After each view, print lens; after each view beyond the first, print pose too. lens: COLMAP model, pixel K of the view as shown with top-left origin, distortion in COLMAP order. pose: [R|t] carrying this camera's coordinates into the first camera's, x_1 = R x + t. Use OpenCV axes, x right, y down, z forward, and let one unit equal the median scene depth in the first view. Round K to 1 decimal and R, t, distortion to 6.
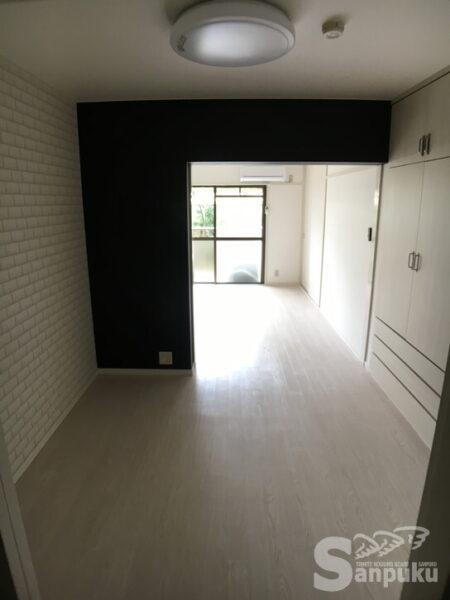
lens RADIAL K [[370.3, 0, 225.0], [0, 370.3, 300.0], [0, 0, 1]] dist [0.003663, 0.001174]
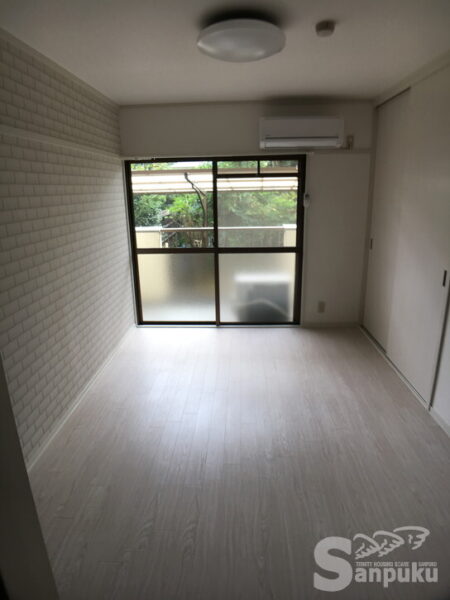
lens RADIAL K [[370.3, 0, 225.0], [0, 370.3, 300.0], [0, 0, 1]] dist [0.003663, 0.001174]
pose [[0.999288, -0.003868, -0.037517, 0.008801], [0.005140, 0.999413, 0.033869, -0.106117], [0.037364, -0.034037, 0.998722, 0.412692]]
